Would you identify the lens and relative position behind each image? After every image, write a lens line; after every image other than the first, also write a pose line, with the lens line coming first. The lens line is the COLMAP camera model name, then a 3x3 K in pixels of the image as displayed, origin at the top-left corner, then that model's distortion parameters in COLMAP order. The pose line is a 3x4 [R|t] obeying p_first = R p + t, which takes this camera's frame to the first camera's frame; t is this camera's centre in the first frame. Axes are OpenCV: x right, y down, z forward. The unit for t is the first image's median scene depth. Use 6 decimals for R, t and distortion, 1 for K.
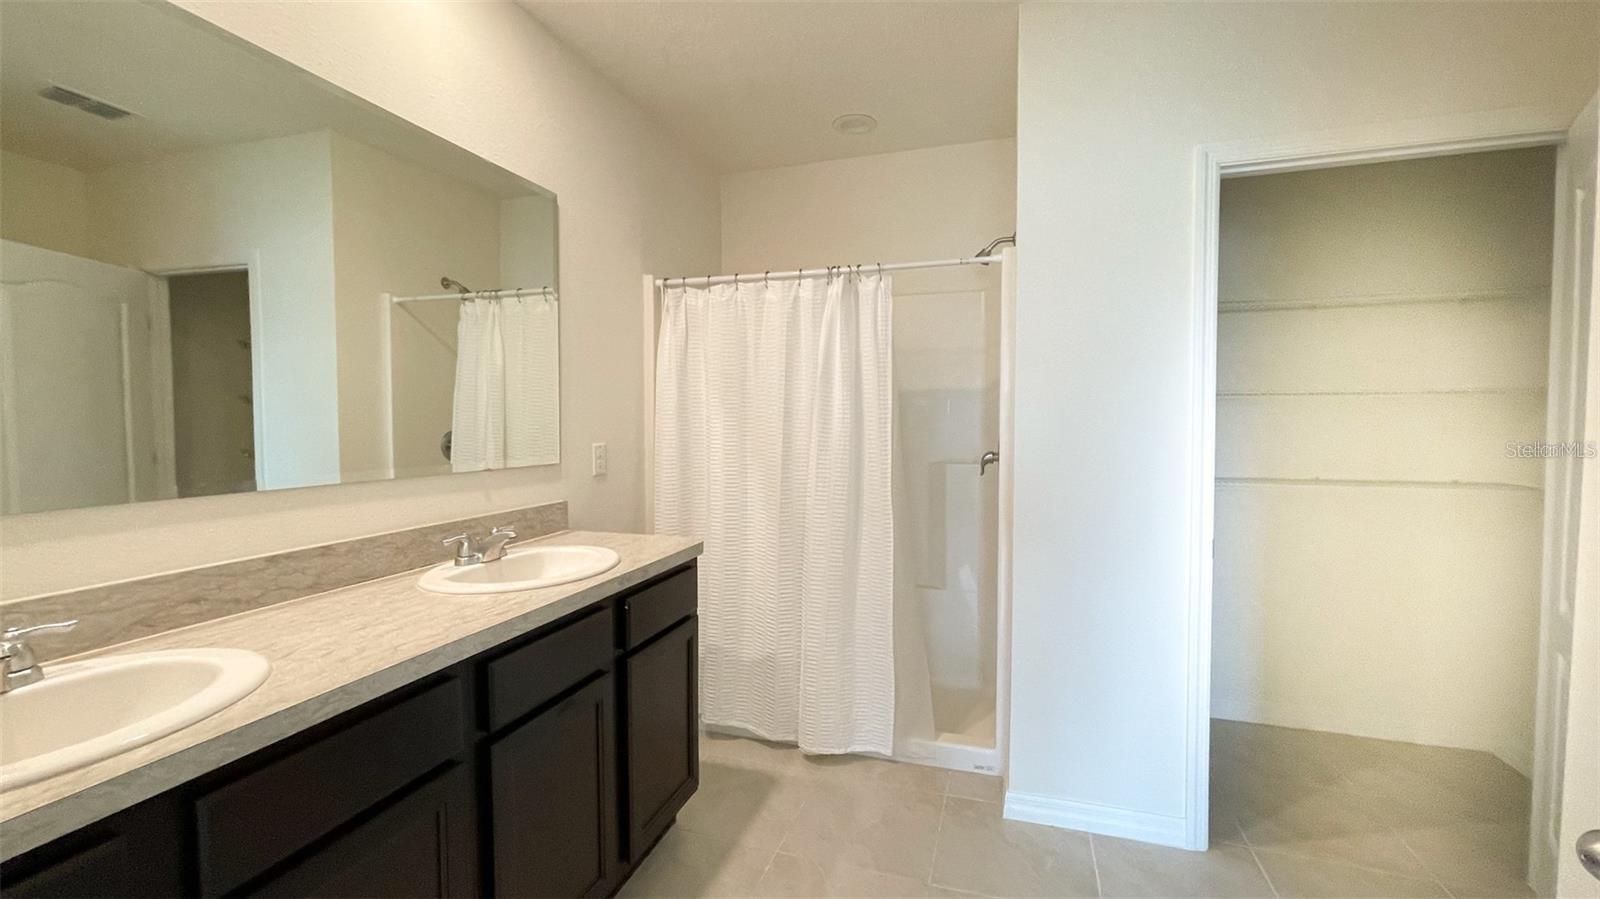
lens RADIAL K [[617.3, 0, 800.0], [0, 617.3, 449.5], [0, 0, 1]] dist [-0.003277, 0.000107]
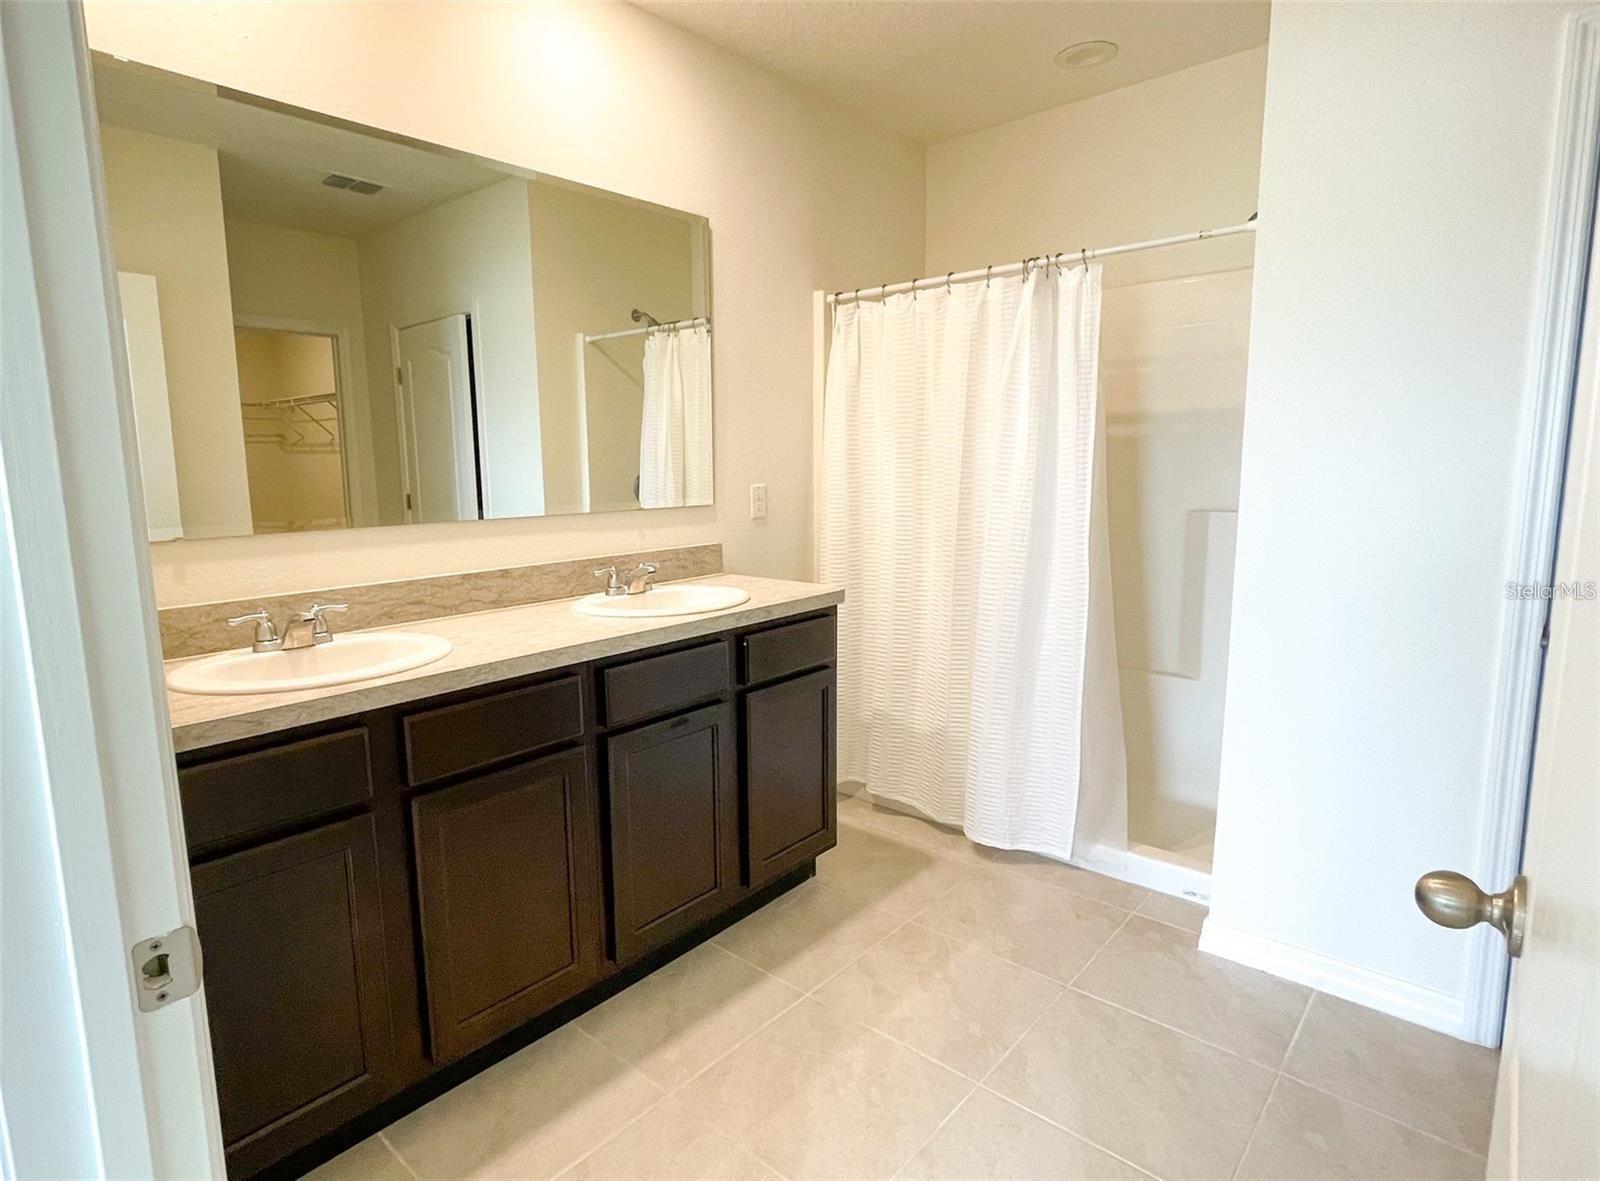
lens RADIAL K [[859.9, 0, 800.0], [0, 859.9, 590.5], [0, 0, 1]] dist [-0.006066, -0.002278]
pose [[0.913524, 0.045210, -0.404264, 0.276385], [-0.003246, 0.994583, 0.103891, 0.015447], [0.406772, -0.093595, 0.908723, -0.180619]]
